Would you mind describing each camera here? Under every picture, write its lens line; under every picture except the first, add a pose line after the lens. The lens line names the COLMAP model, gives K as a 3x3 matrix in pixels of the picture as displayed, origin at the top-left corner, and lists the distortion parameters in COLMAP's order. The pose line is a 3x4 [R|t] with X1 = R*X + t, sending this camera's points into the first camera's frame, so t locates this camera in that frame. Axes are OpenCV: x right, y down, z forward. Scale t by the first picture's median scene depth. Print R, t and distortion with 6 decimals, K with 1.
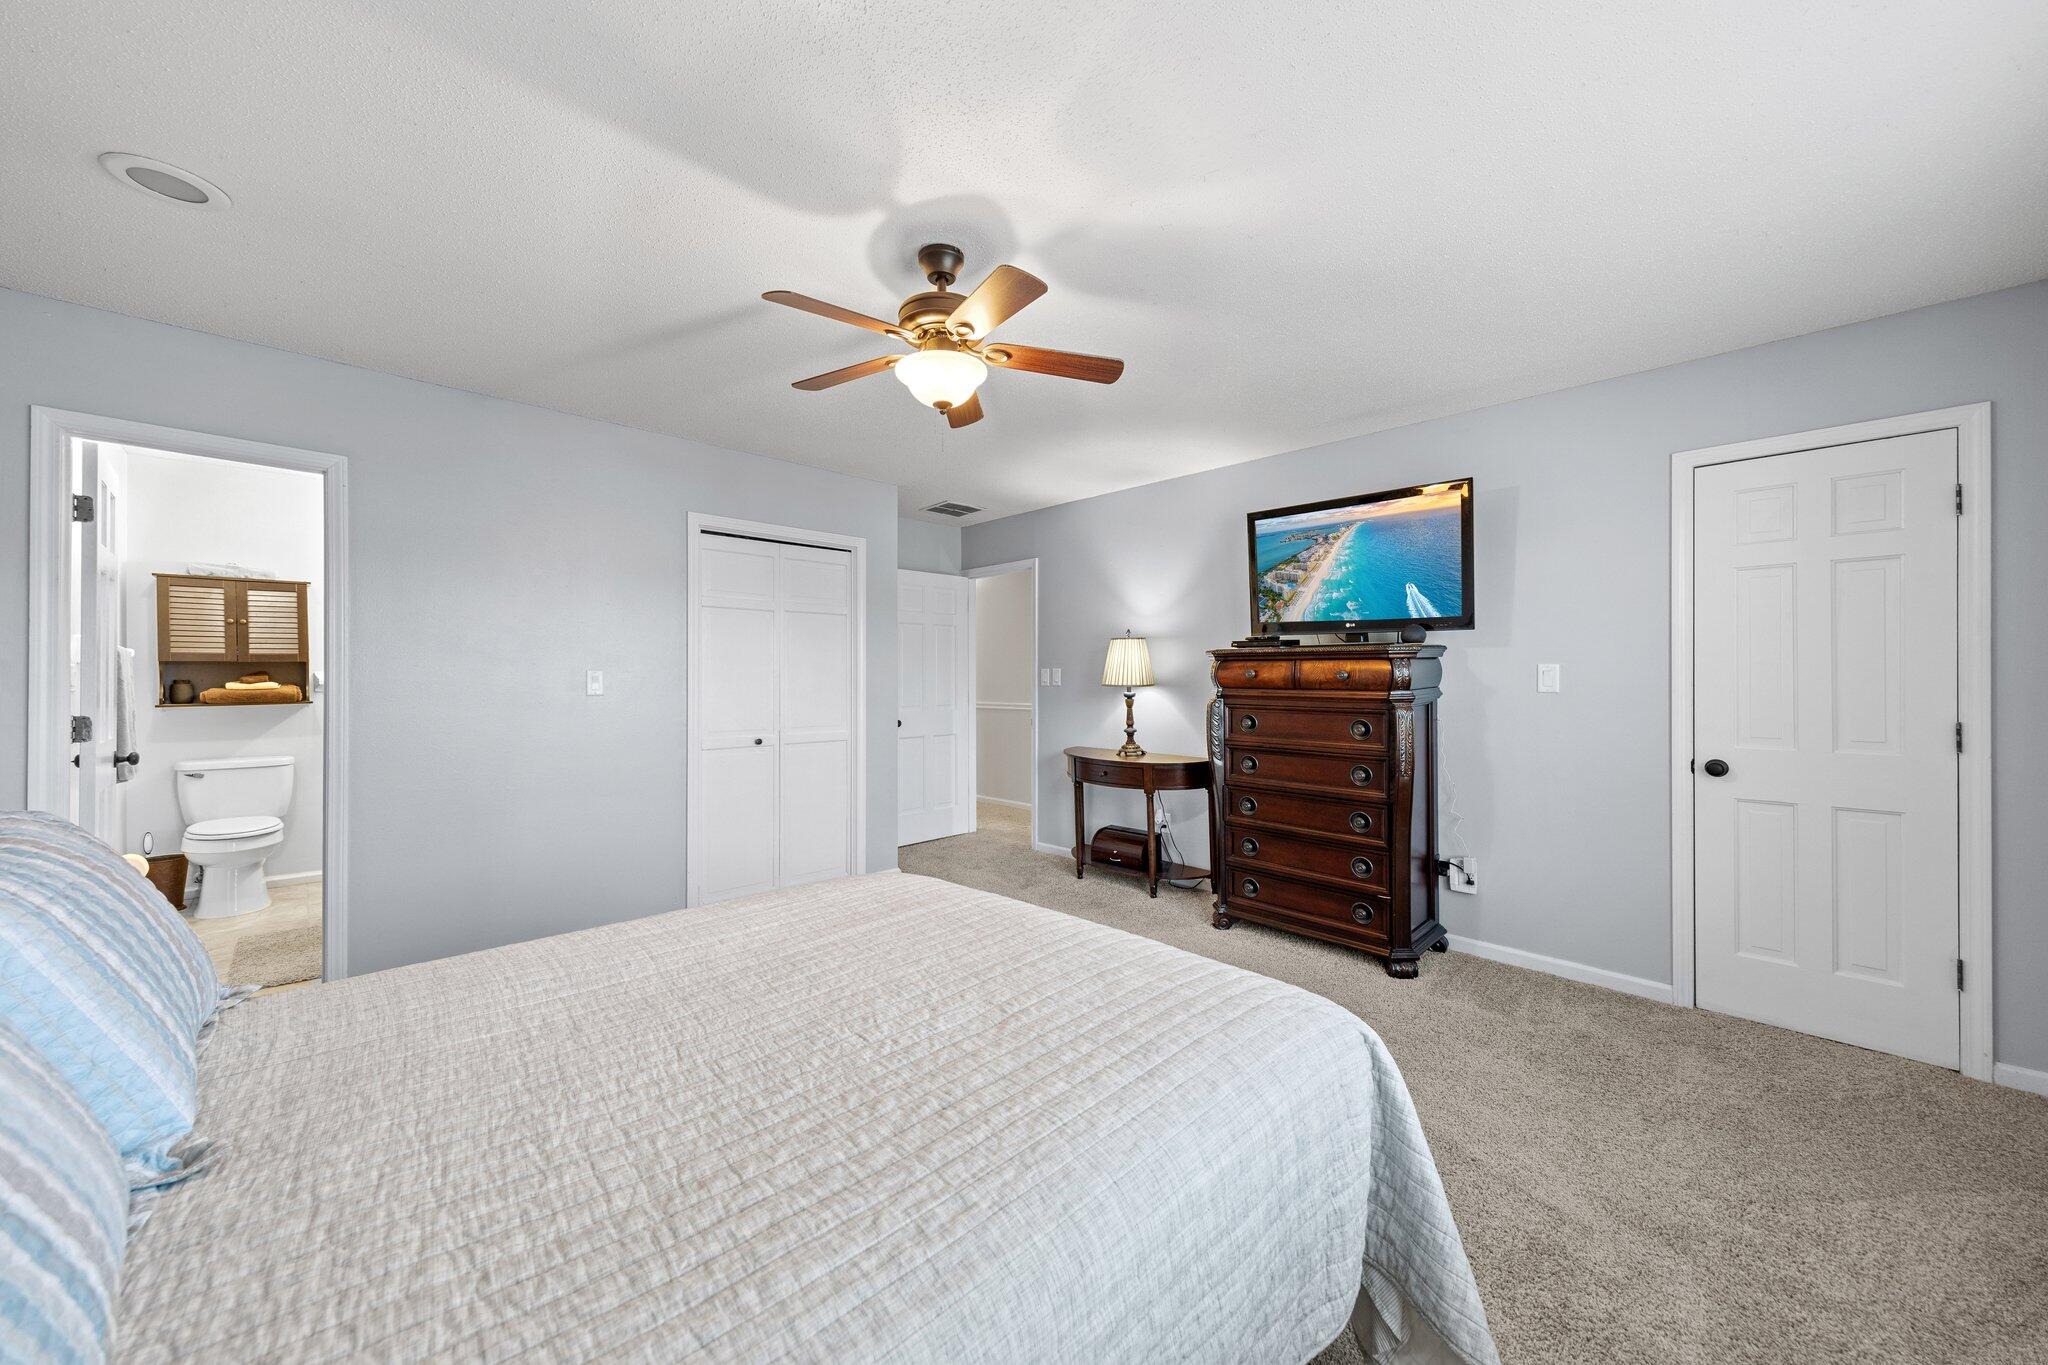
lens RADIAL K [[755.3, 0, 1026.0], [0, 755.3, 647.0], [0, 0, 1]] dist [-0.000056, 0.000061]
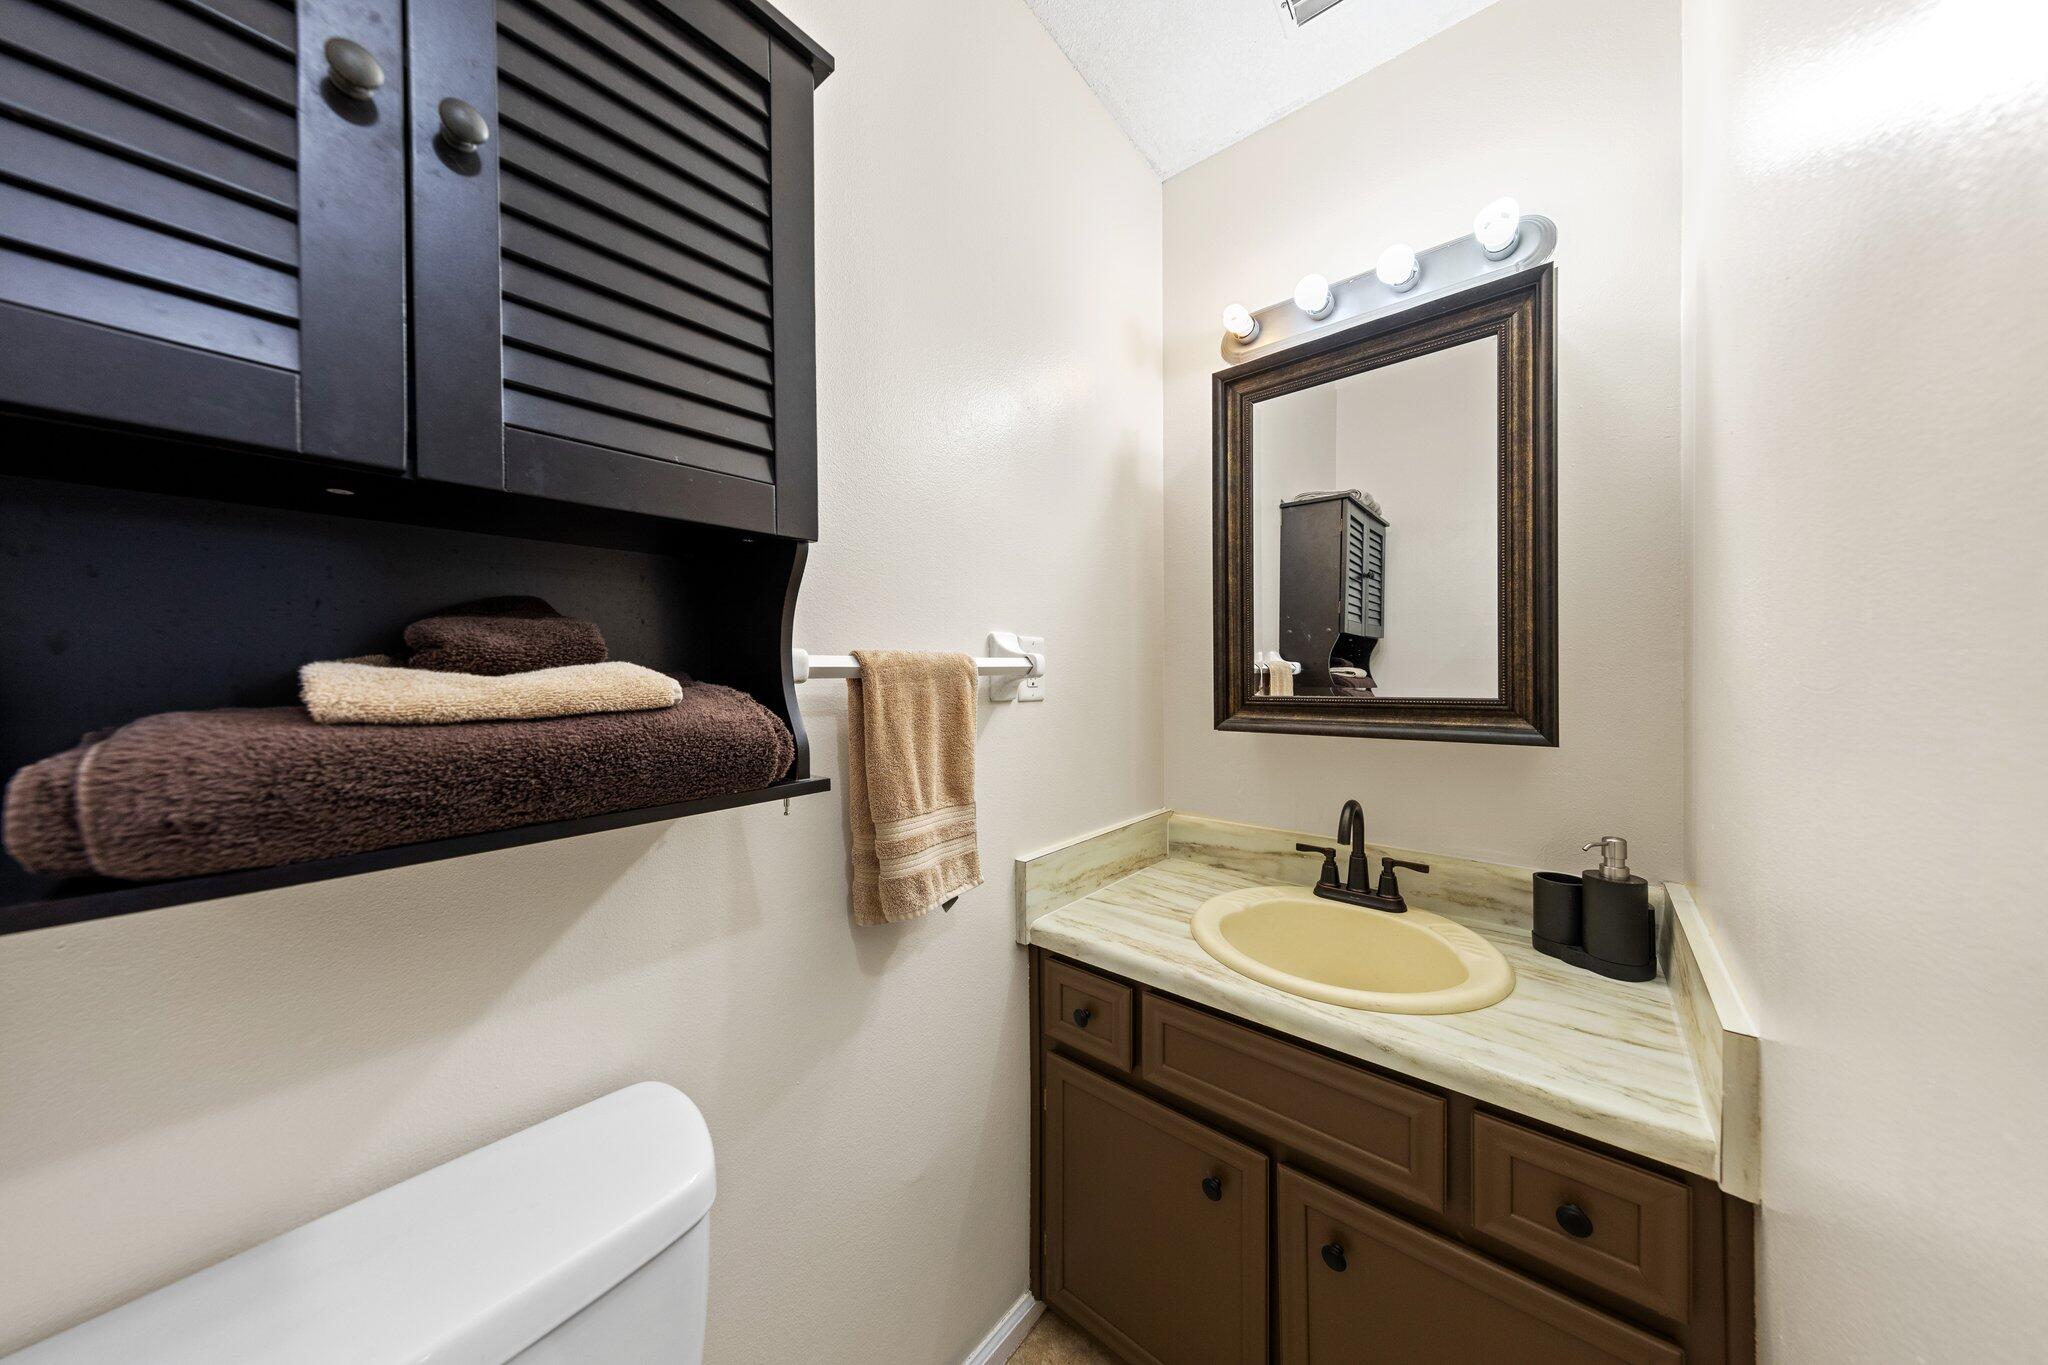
lens RADIAL K [[638.9, 0, 1012.1], [0, 638.9, 662.4], [0, 0, 1]] dist [-0.006811, -0.000016]
pose [[0.992377, -0.002791, 0.123209, -0.971504], [0.001952, 0.999974, 0.006932, 0.047082], [-0.123225, -0.006638, 0.992357, 0.899322]]
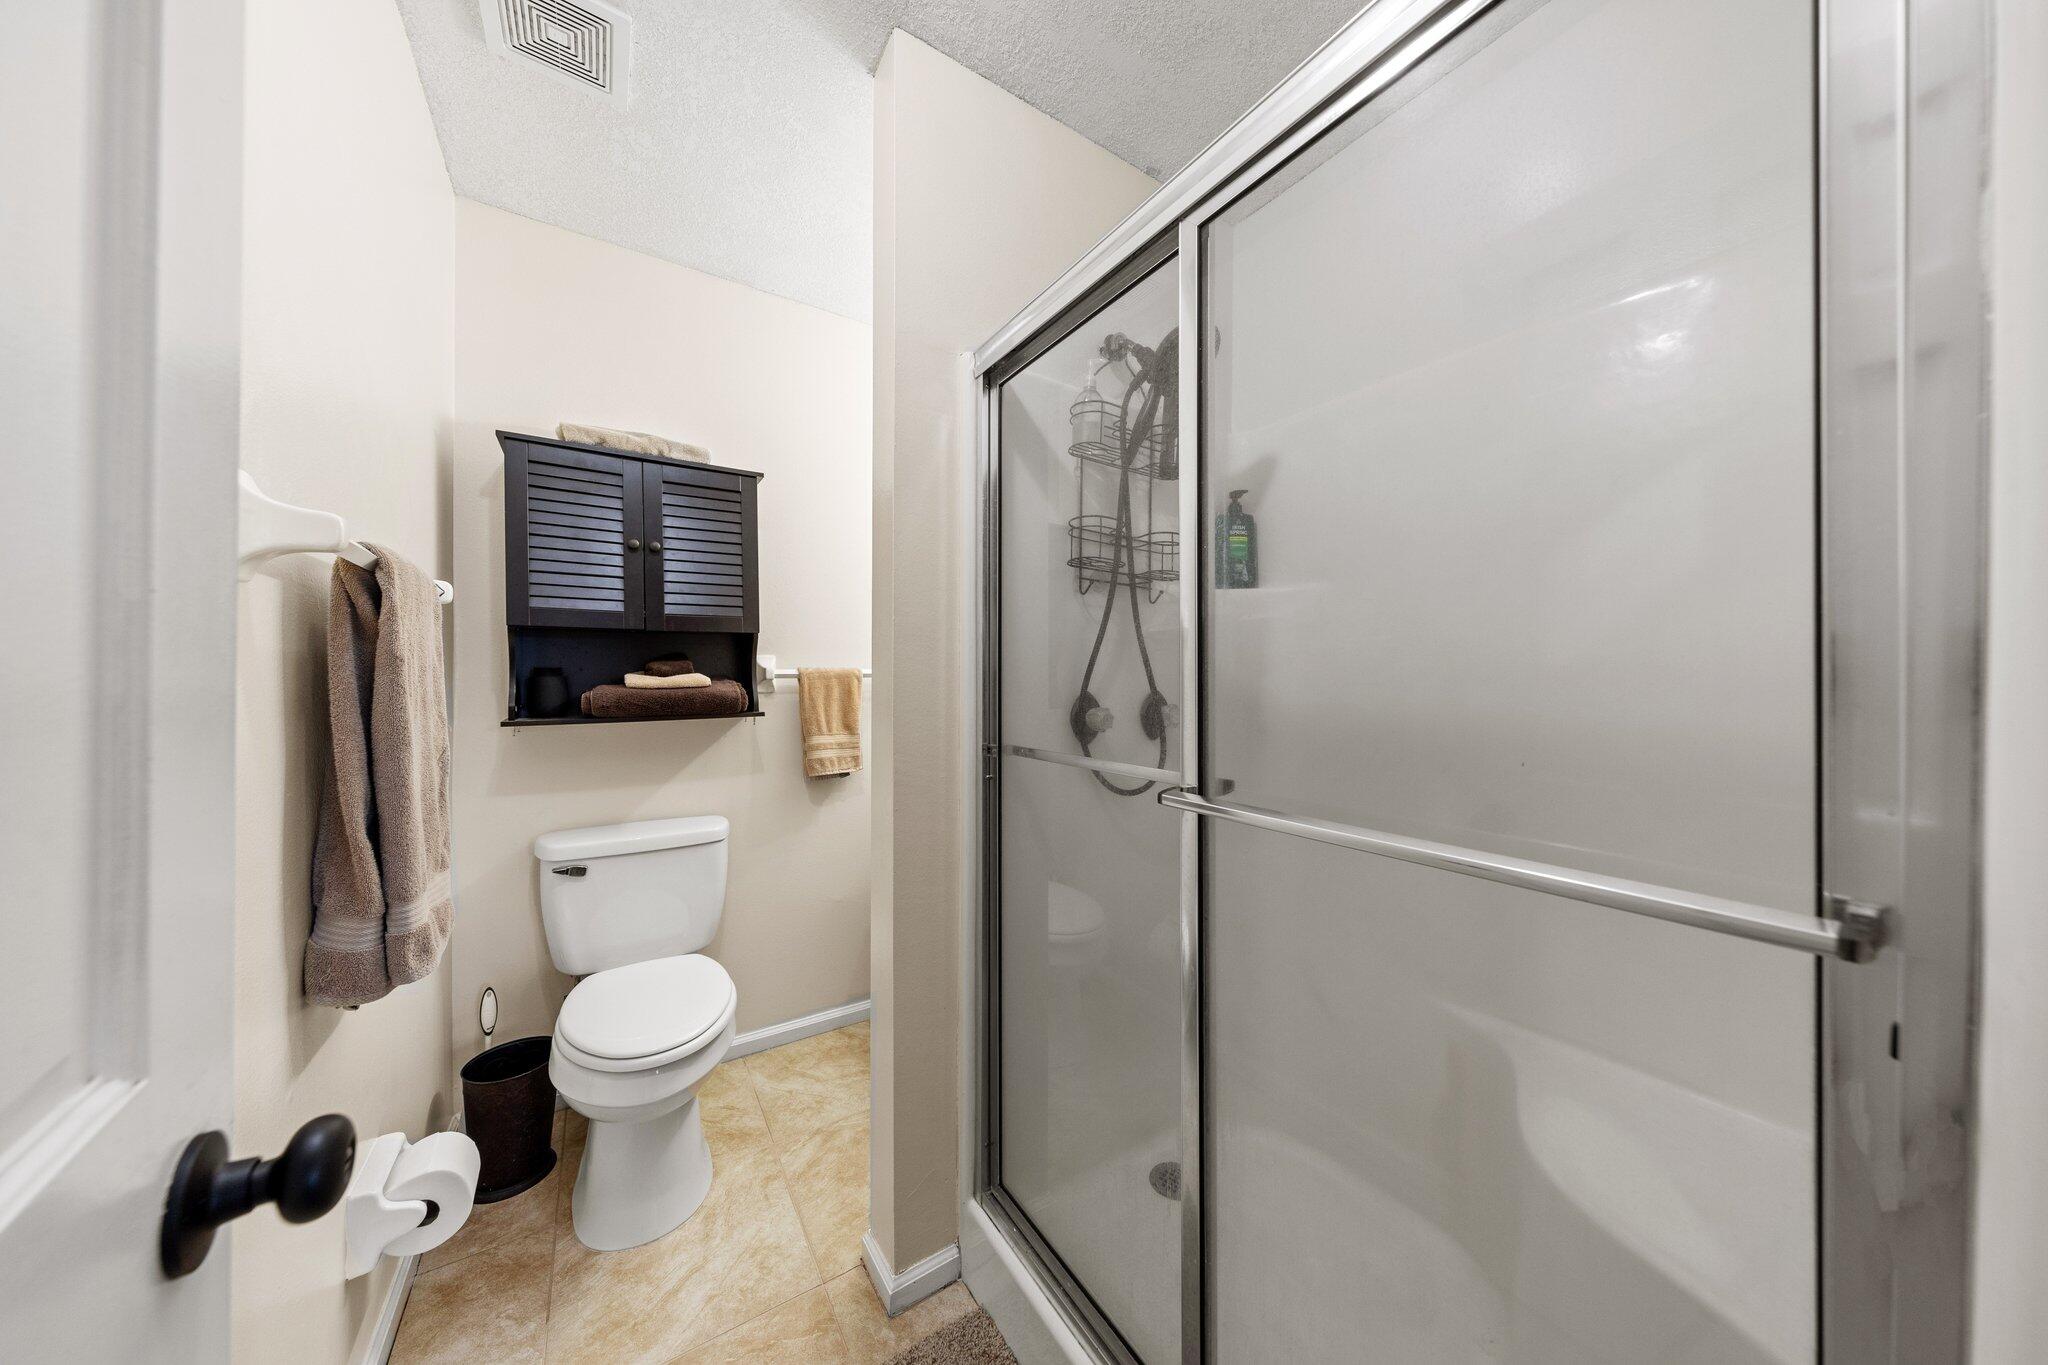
lens RADIAL K [[638.9, 0, 1026.6], [0, 638.9, 655.4], [0, 0, 1]] dist [-0.006811, -0.000016]
pose [[0.985611, -0.002113, -0.169014, -0.738543], [0.001288, 0.999987, -0.004991, 0.037960], [0.169022, 0.004701, 0.985601, 0.643303]]
